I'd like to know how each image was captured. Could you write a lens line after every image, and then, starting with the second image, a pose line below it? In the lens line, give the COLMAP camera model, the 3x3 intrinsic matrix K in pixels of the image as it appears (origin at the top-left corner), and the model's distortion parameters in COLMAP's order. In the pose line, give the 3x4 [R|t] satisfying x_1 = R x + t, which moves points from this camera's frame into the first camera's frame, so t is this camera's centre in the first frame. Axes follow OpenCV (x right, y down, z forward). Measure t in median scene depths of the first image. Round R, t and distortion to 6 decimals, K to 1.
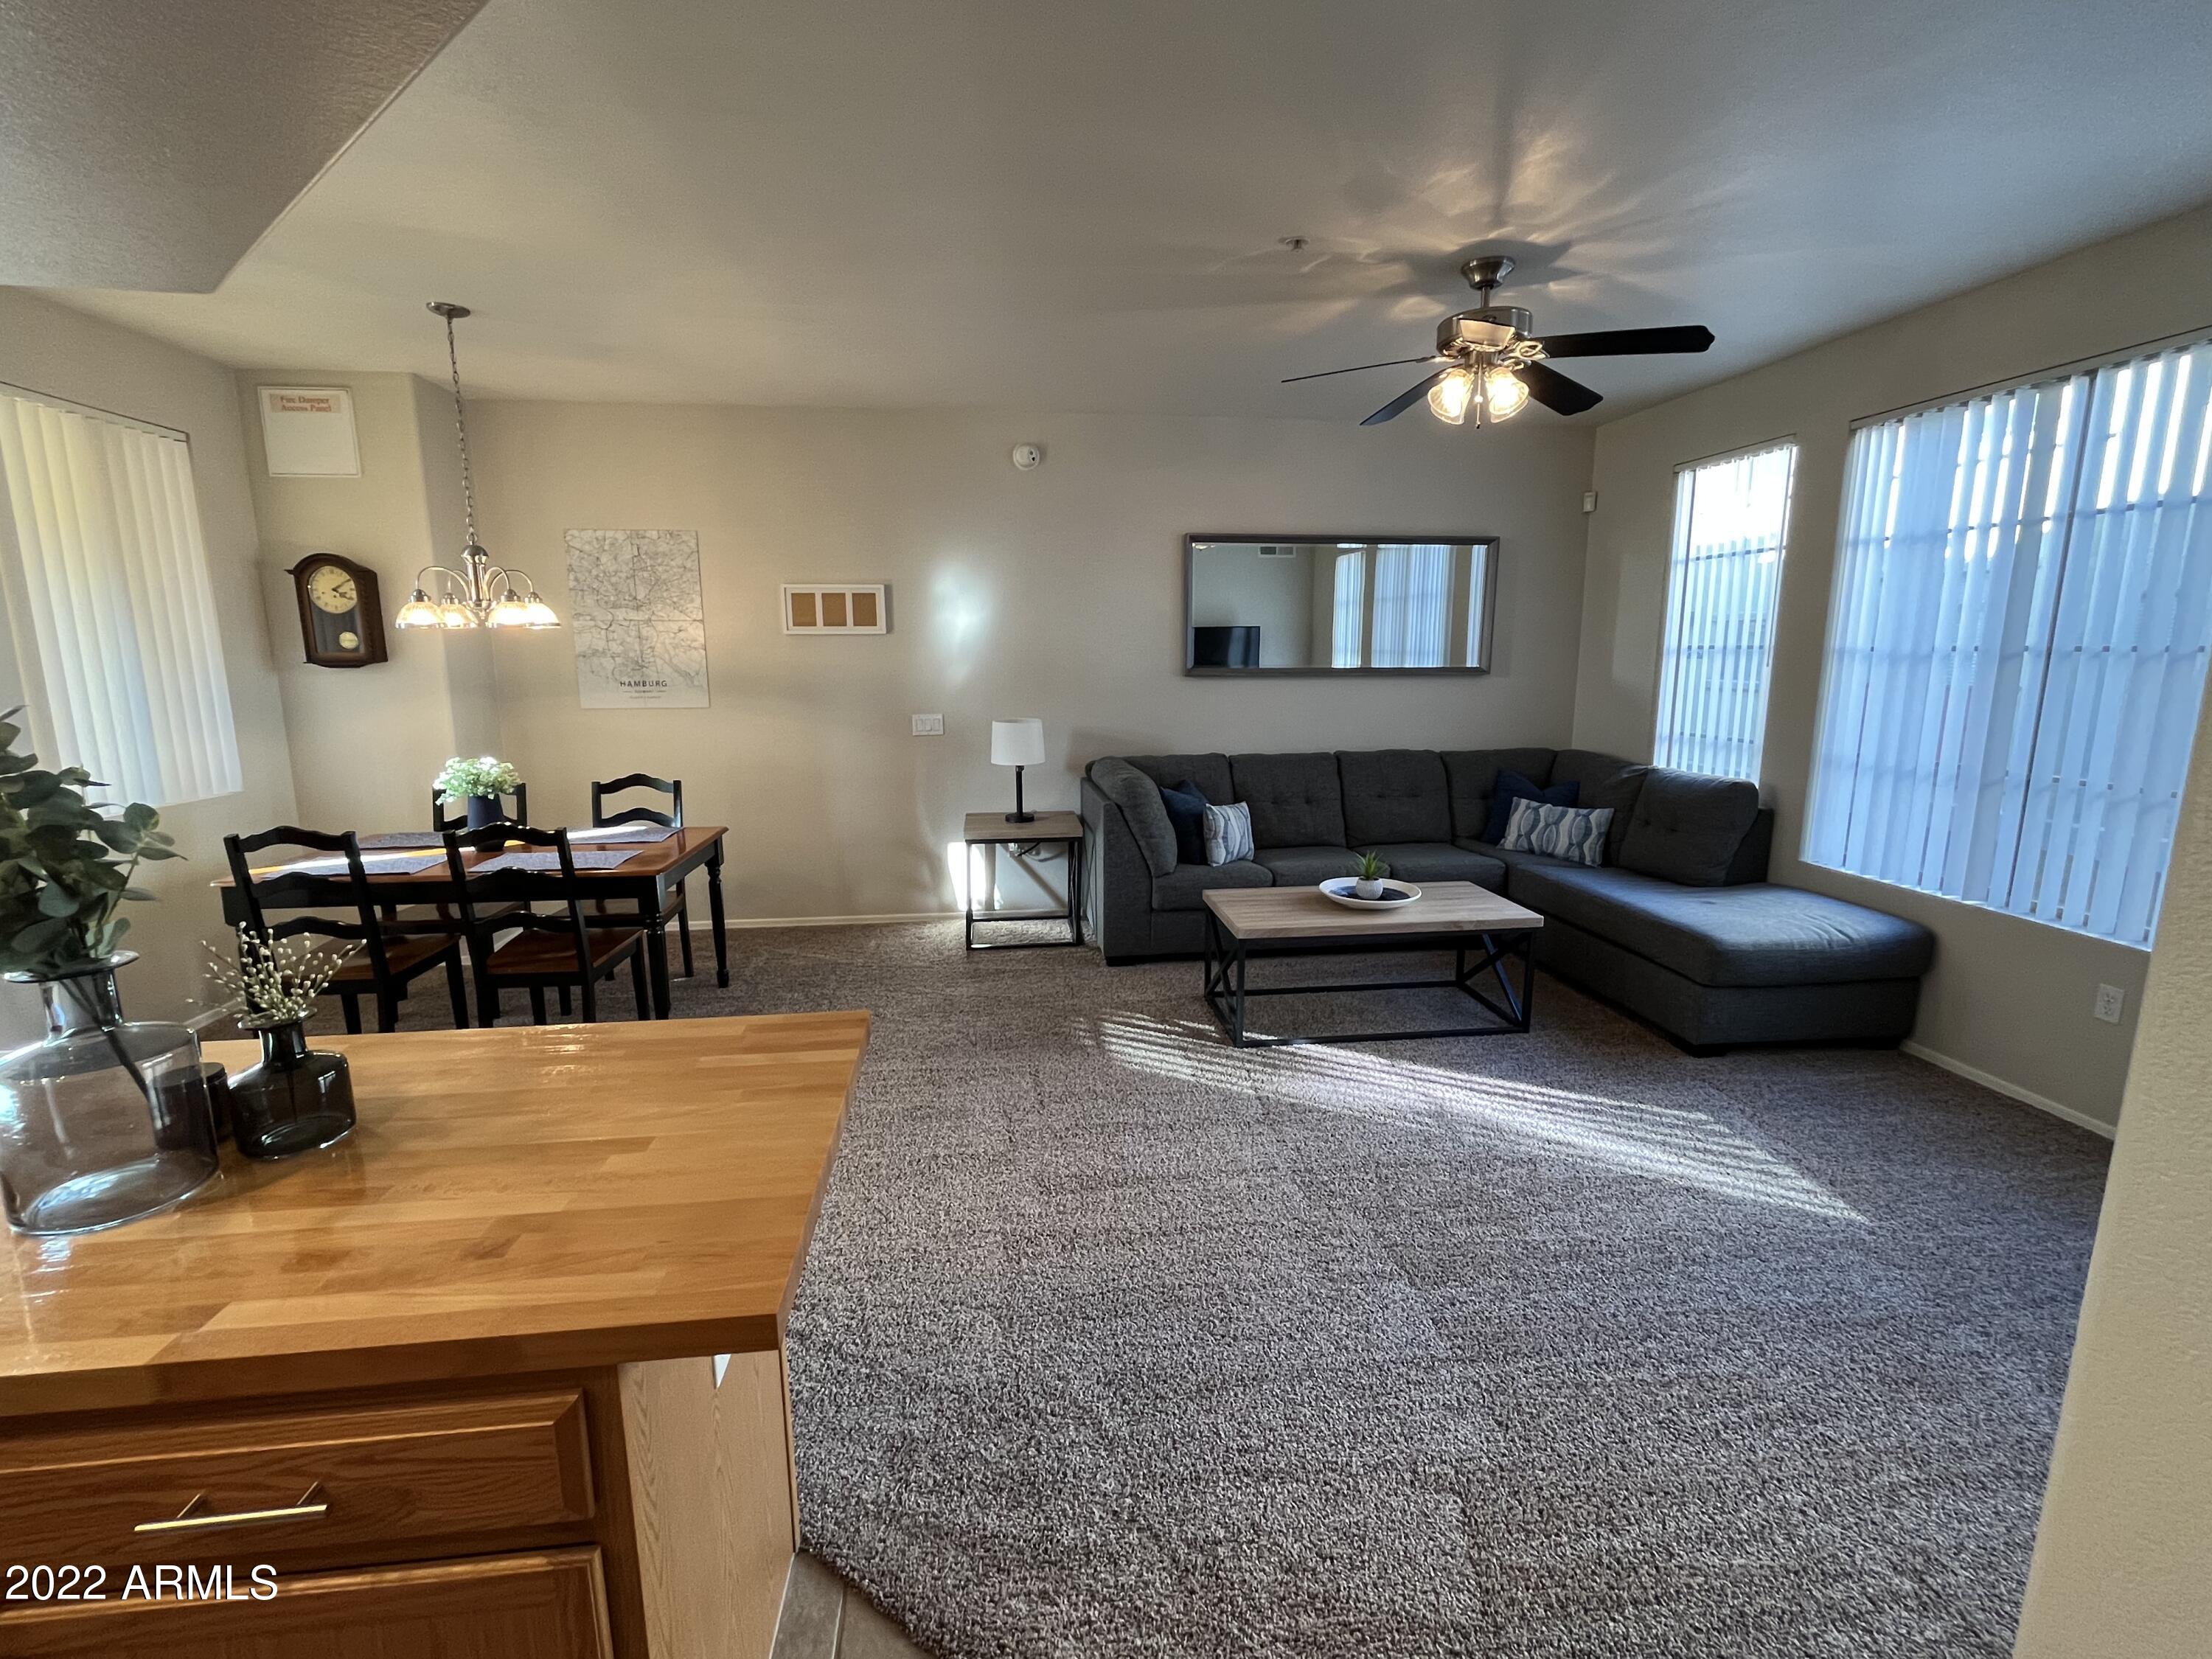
lens RADIAL K [[955.9, 0, 1101.3], [0, 955.9, 818.5], [0, 0, 1]] dist [-0.003687, 0.000396]
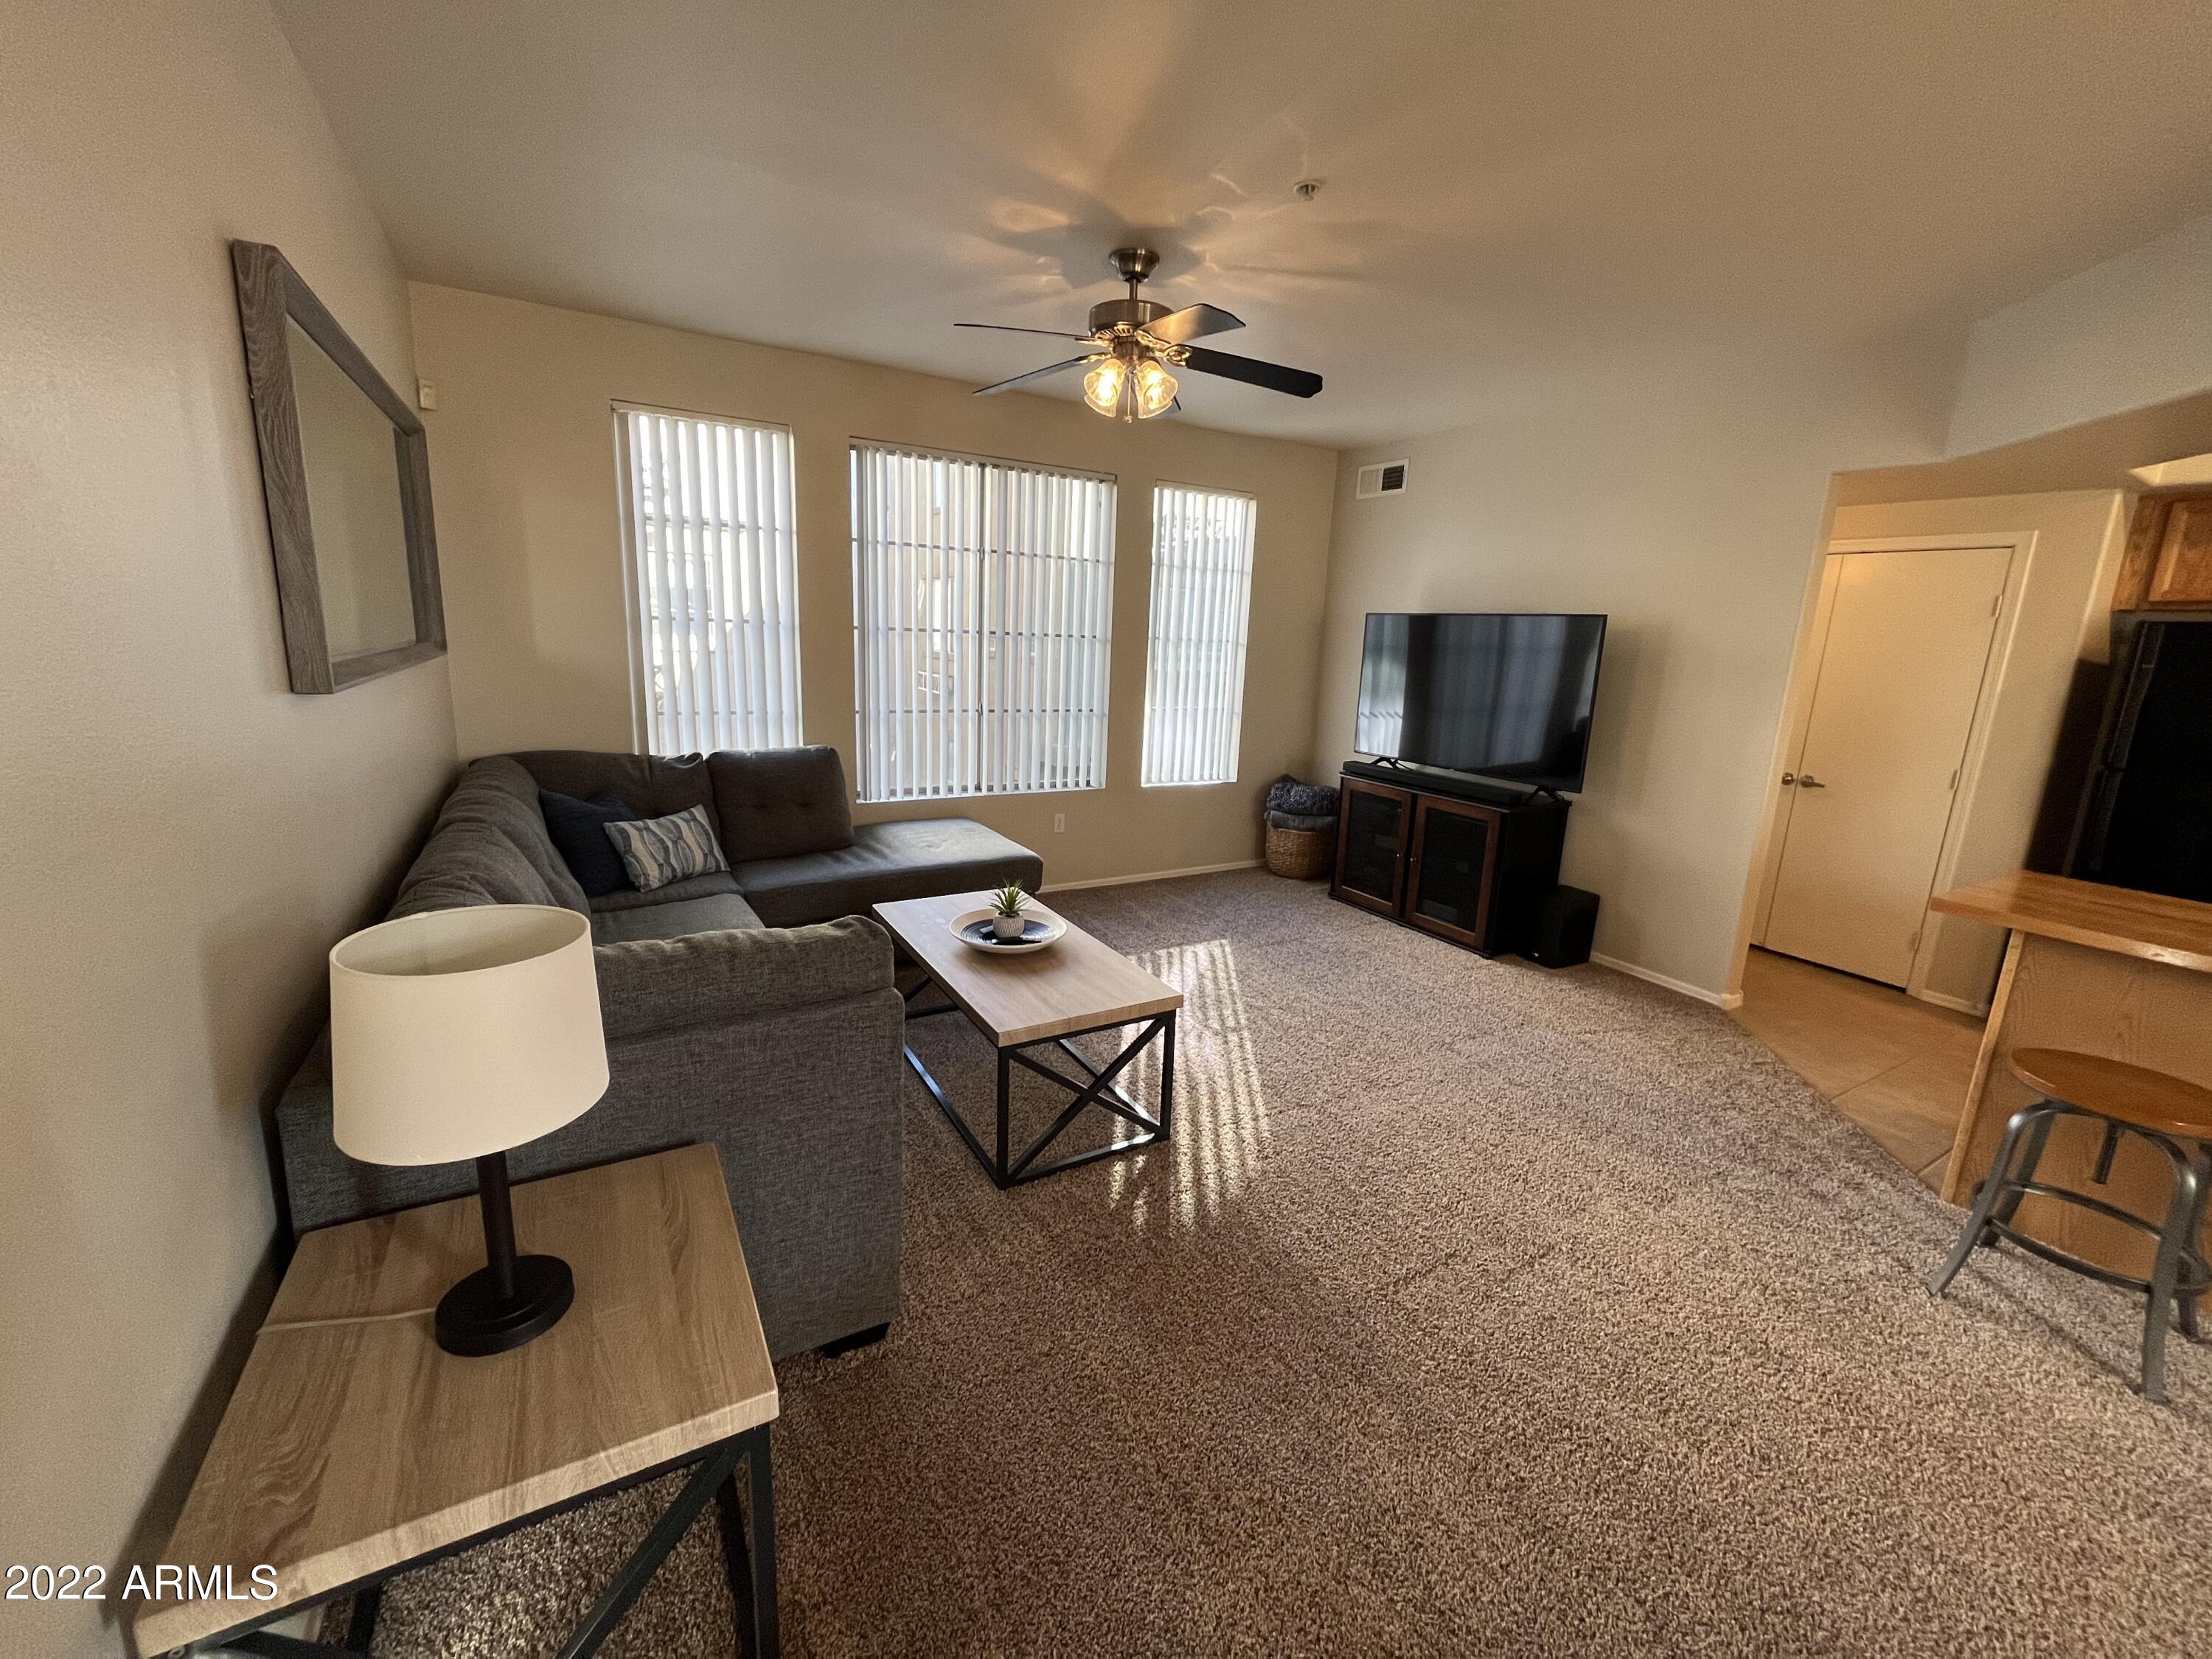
lens RADIAL K [[890.0, 0, 1100.6], [0, 890.0, 817.4], [0, 0, 1]] dist [-0.003026, -0.000068]
pose [[-0.396076, -0.201629, 0.895807, -0.388153], [0.118697, 0.956164, 0.267695, -0.194751], [-0.910513, 0.212358, -0.354781, 1.072947]]
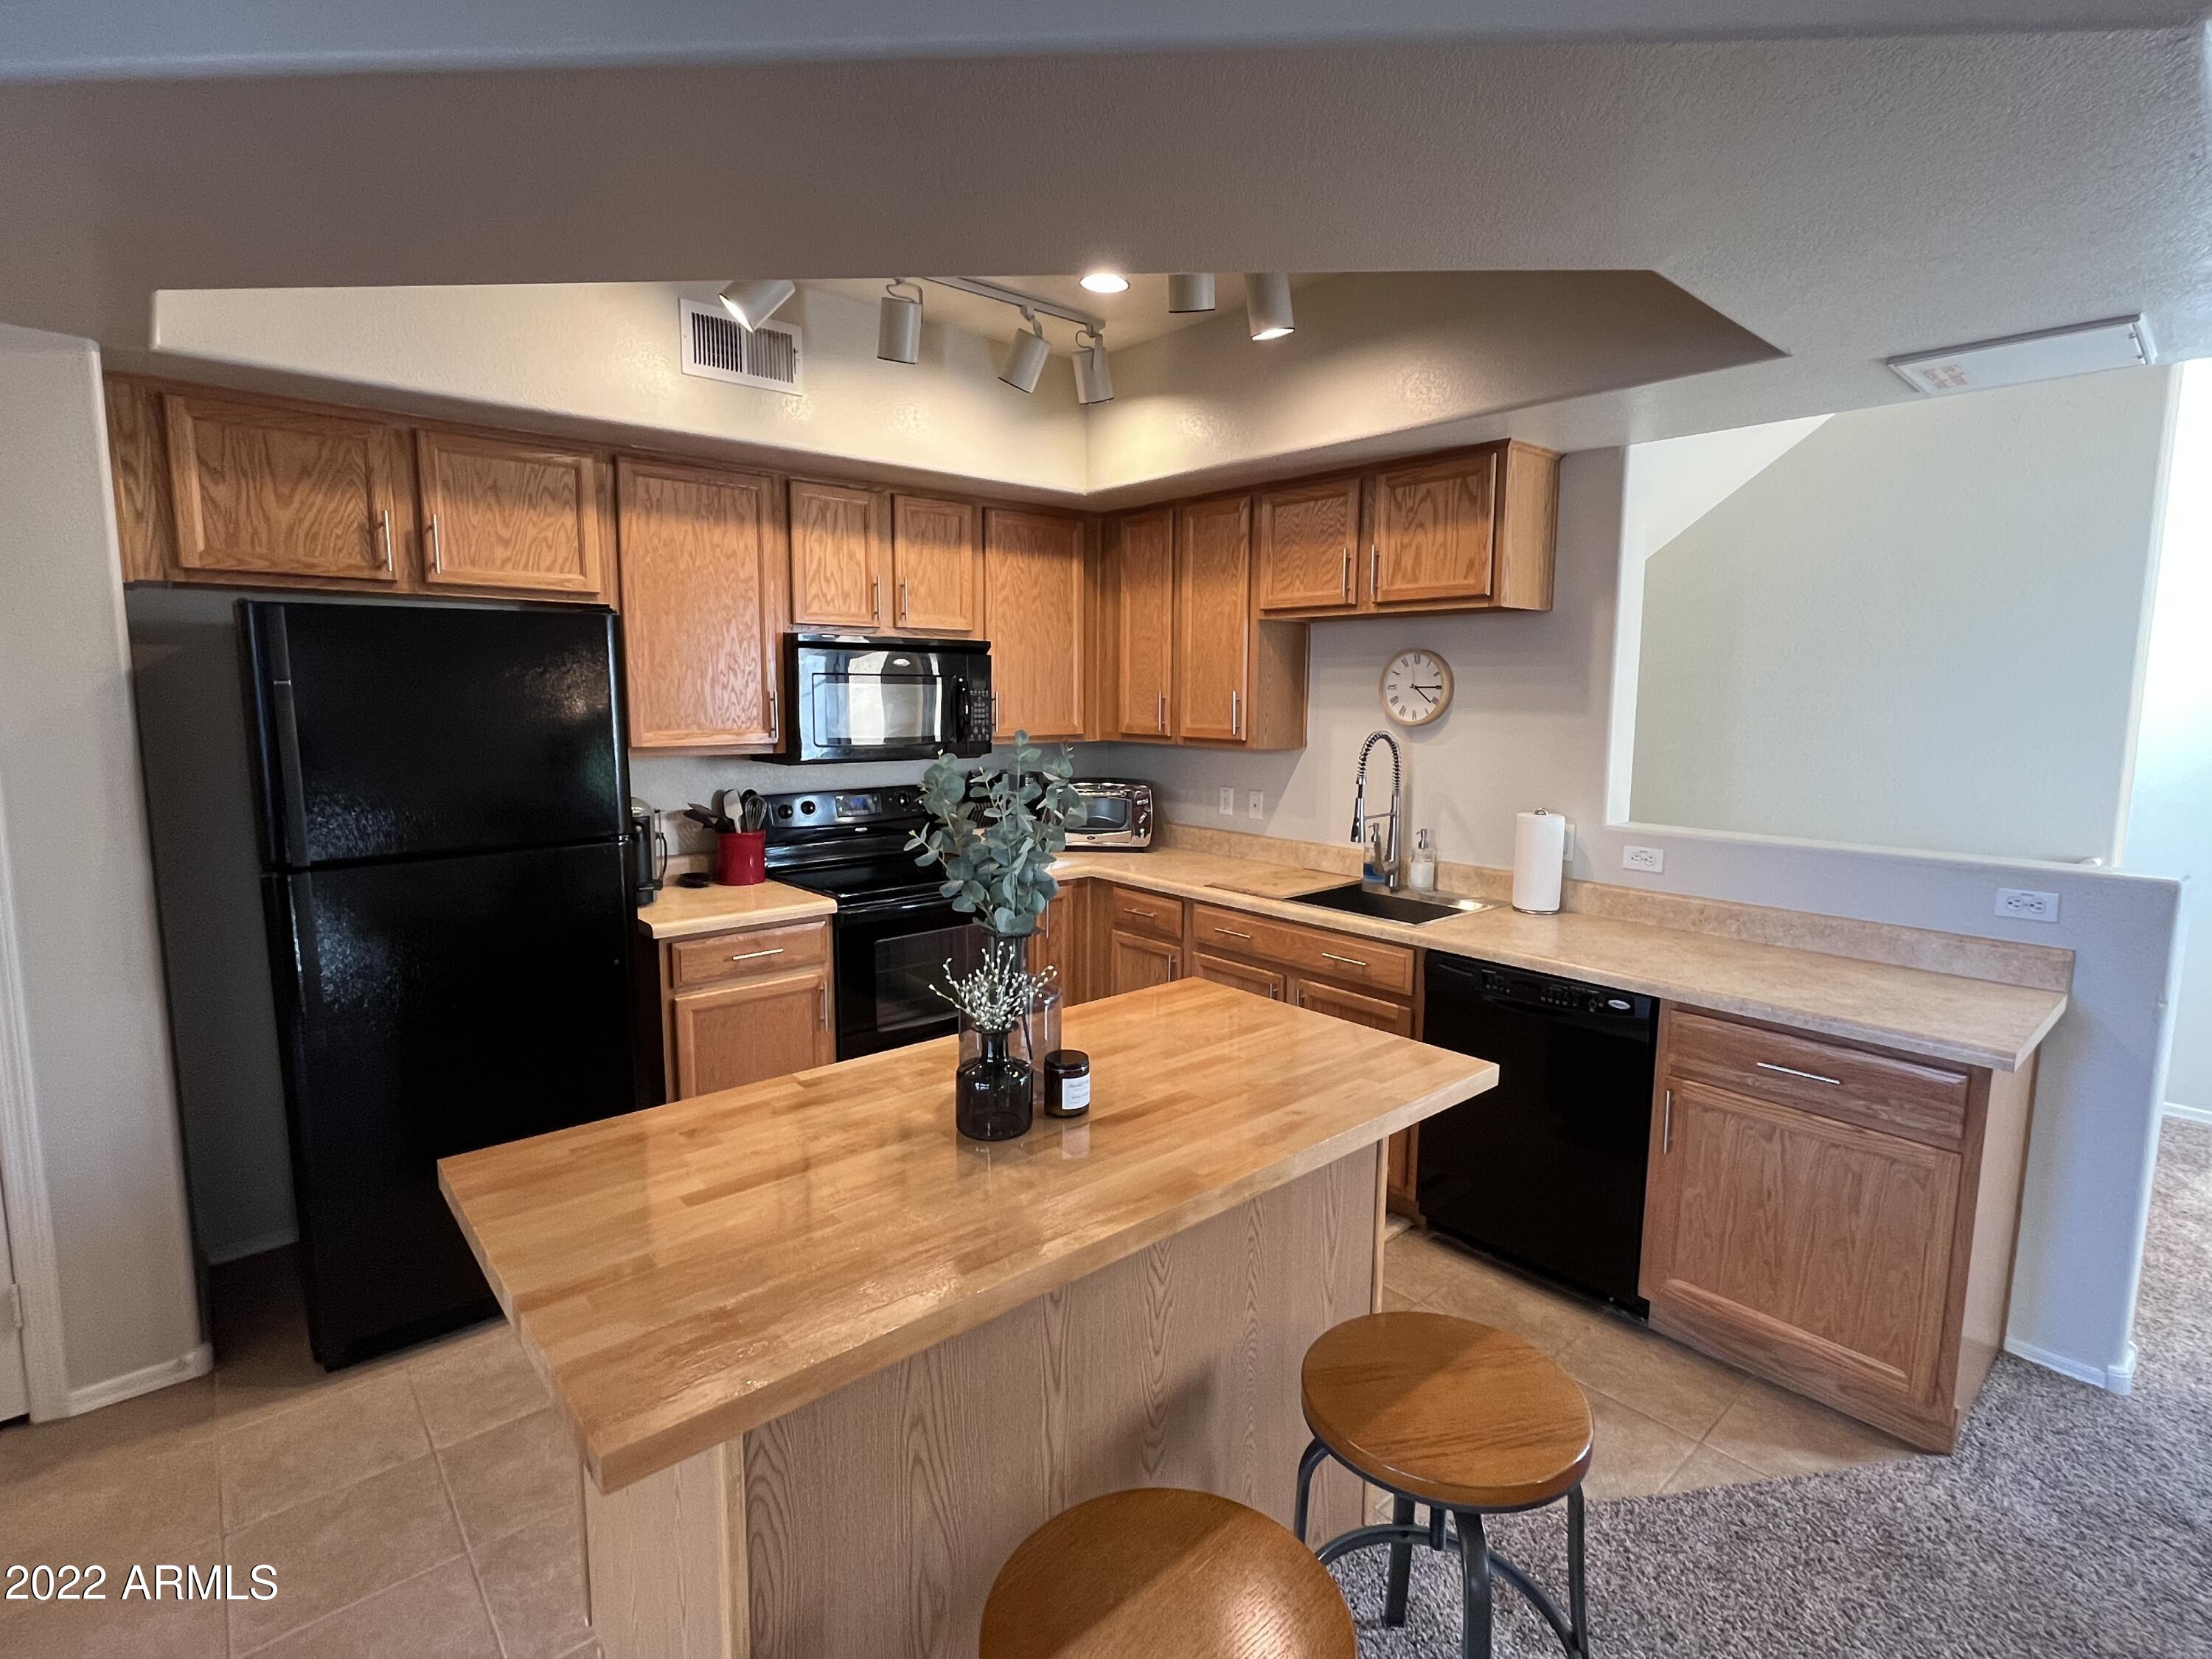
lens RADIAL K [[1056.8, 0, 1098.0], [0, 1056.8, 819.4], [0, 0, 1]] dist [-0.004186, -0.000703]
pose [[-0.829864, 0.066914, -0.553939, -0.066620], [-0.098577, 0.959584, 0.263594, -0.113942], [0.549189, 0.273353, -0.789727, 0.566770]]
